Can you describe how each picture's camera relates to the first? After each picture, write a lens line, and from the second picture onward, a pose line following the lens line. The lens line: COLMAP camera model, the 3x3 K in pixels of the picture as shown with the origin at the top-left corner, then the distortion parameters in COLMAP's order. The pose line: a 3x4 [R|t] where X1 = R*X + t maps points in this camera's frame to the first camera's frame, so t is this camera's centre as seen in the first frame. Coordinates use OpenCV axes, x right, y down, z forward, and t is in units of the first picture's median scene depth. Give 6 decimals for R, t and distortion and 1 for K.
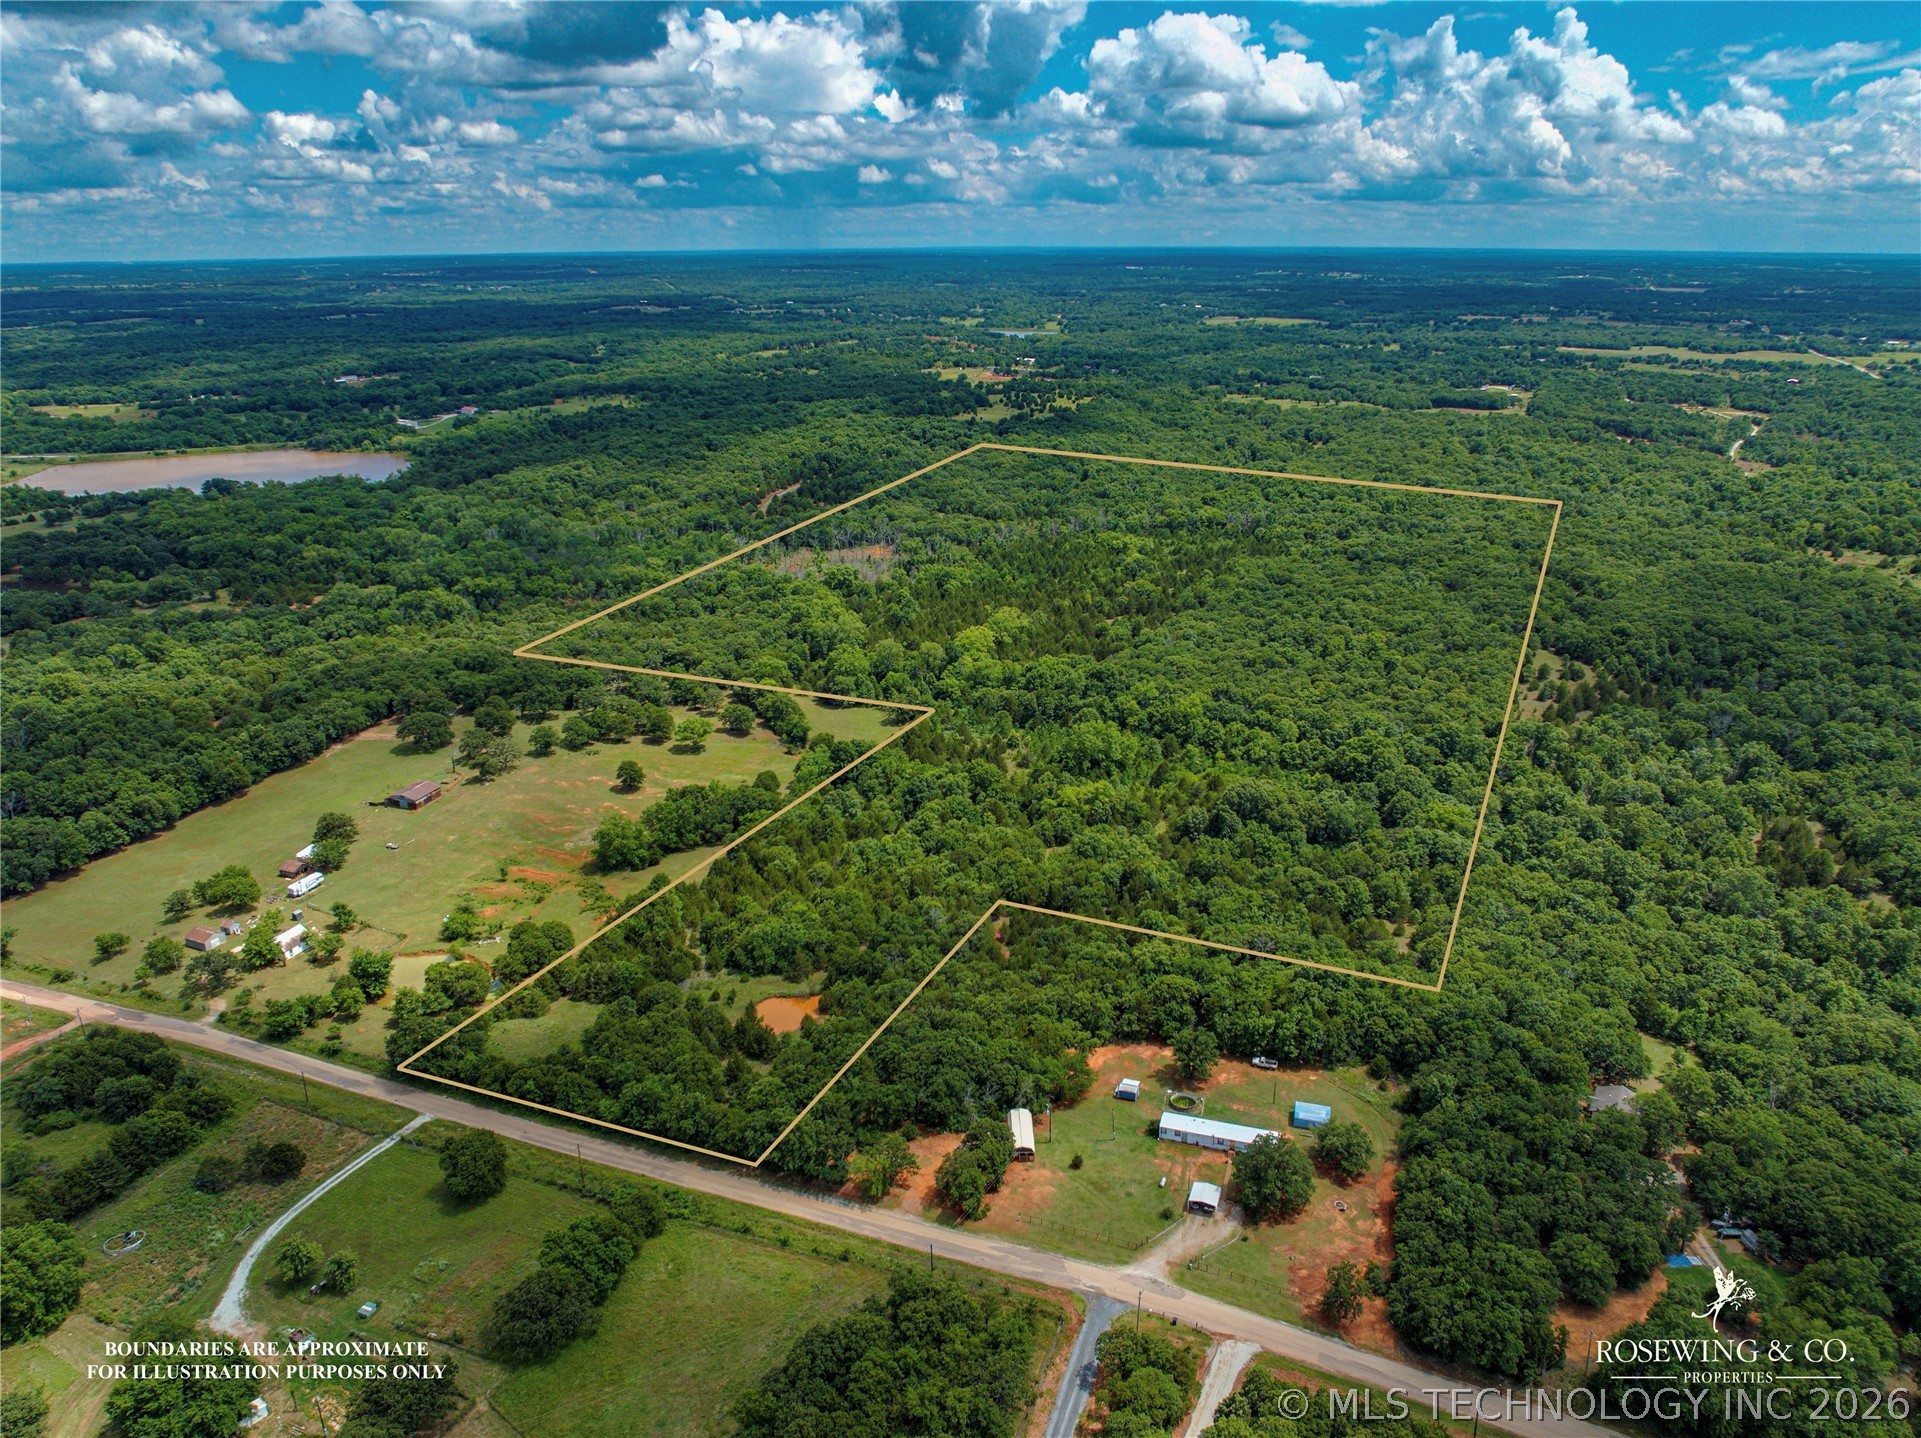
lens RADIAL K [[1359.5, 0, 974.1], [0, 1359.5, 716.5], [0, 0, 1]] dist [-0.058937, 0.034080]
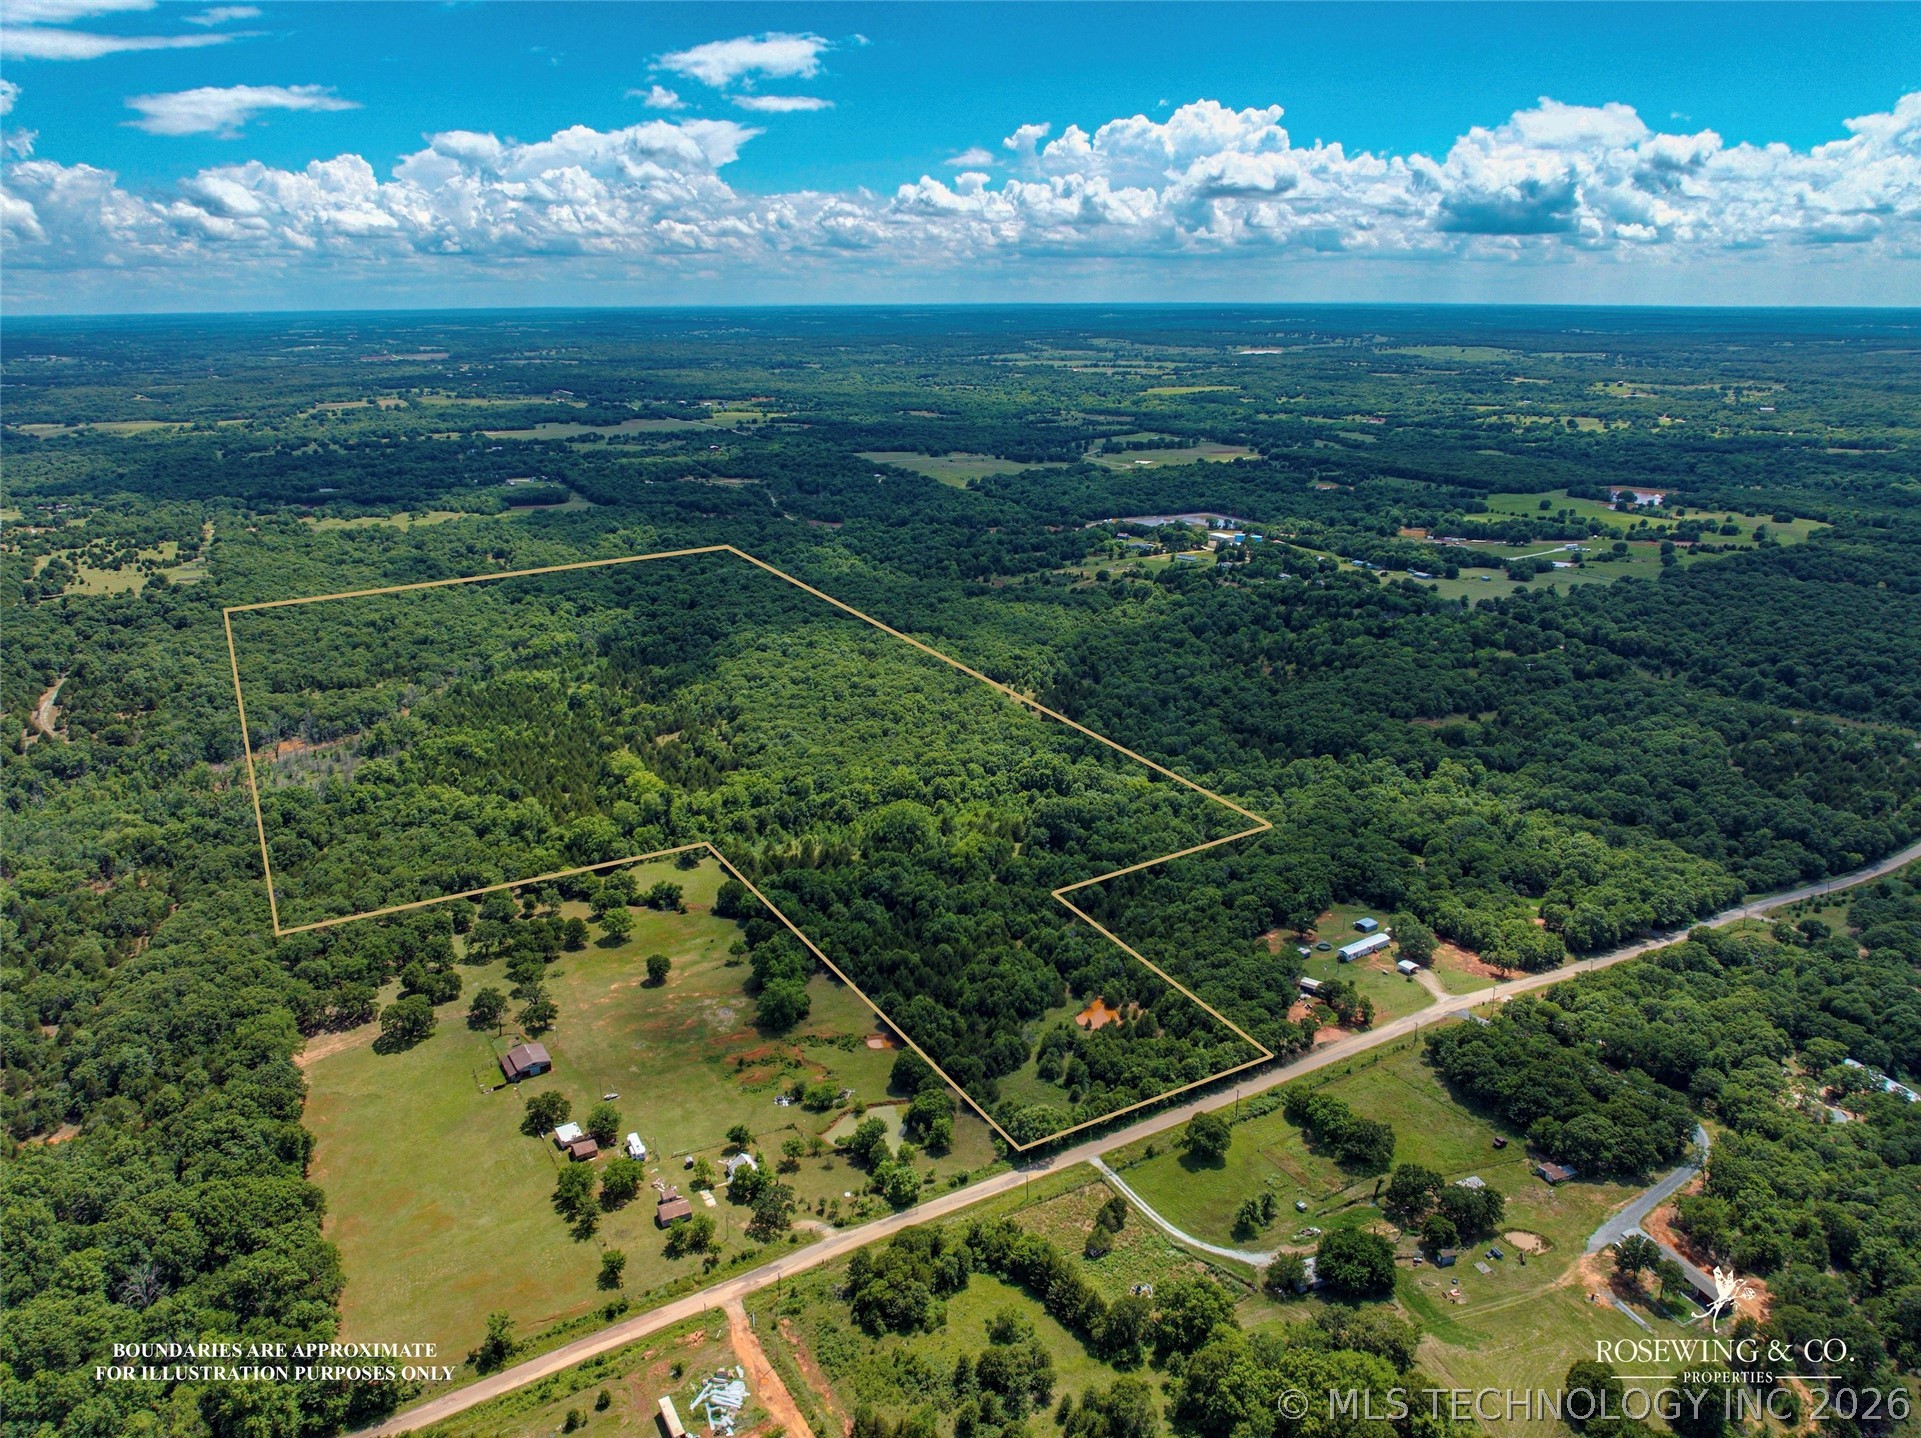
lens RADIAL K [[1359.5, 0, 974.1], [0, 1359.5, 716.5], [0, 0, 1]] dist [-0.058937, 0.034080]
pose [[0.608717, -0.233718, 0.758182, -1.226609], [0.260773, 0.961470, 0.087019, -0.250279], [-0.749307, 0.144743, 0.646211, 0.111856]]
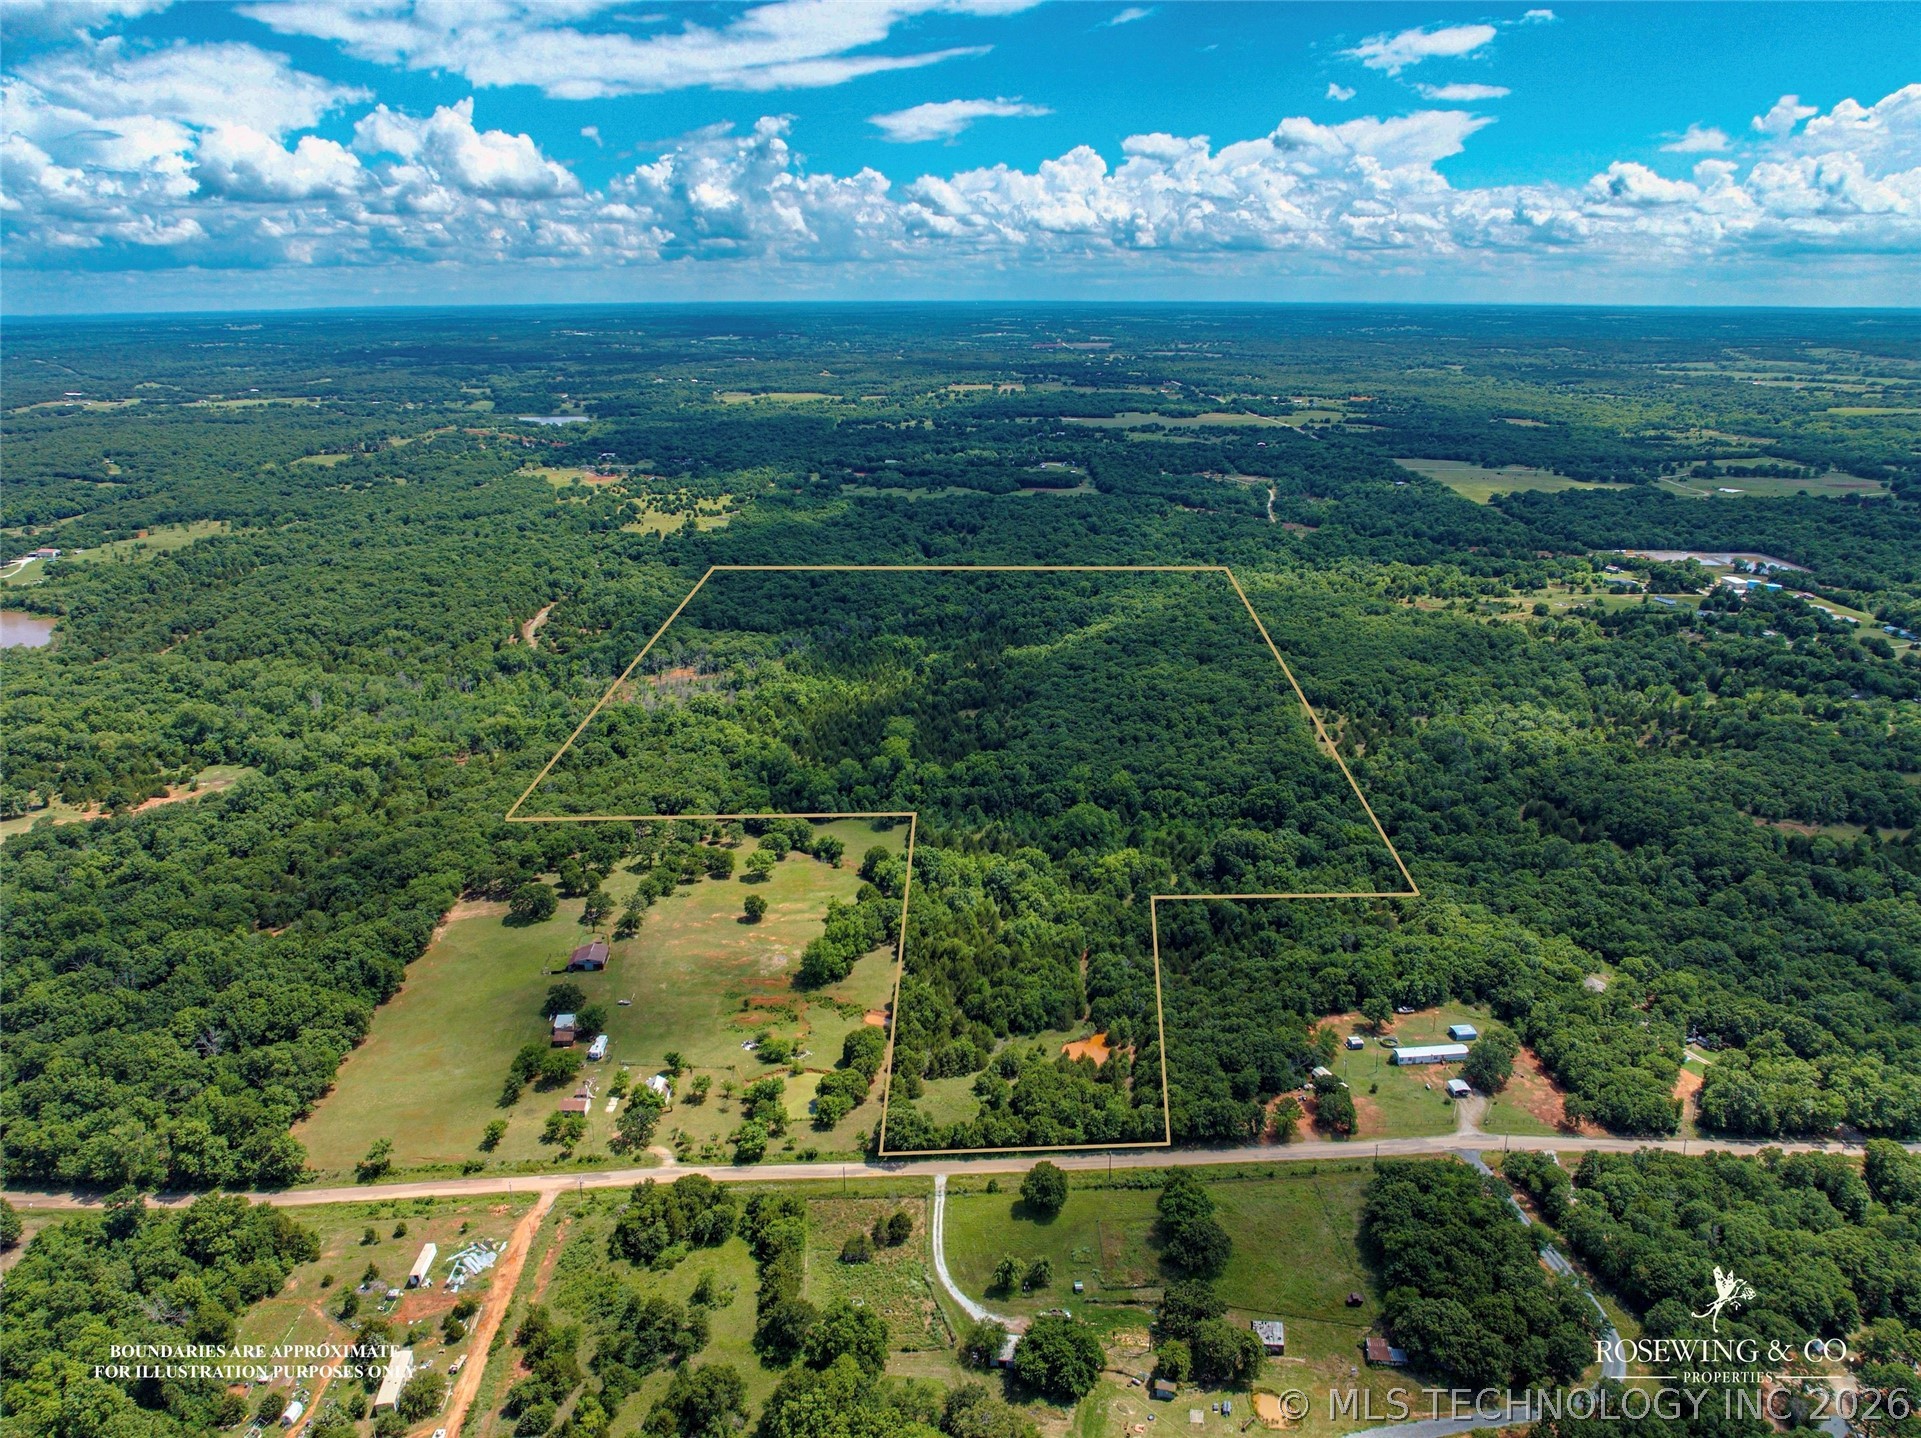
lens RADIAL K [[1359.5, 0, 974.1], [0, 1359.5, 716.5], [0, 0, 1]] dist [-0.058937, 0.034080]
pose [[0.912458, -0.120171, 0.391126, -0.731837], [0.132589, 0.991160, -0.004788, -0.127258], [-0.387093, 0.056228, 0.920325, -0.243953]]
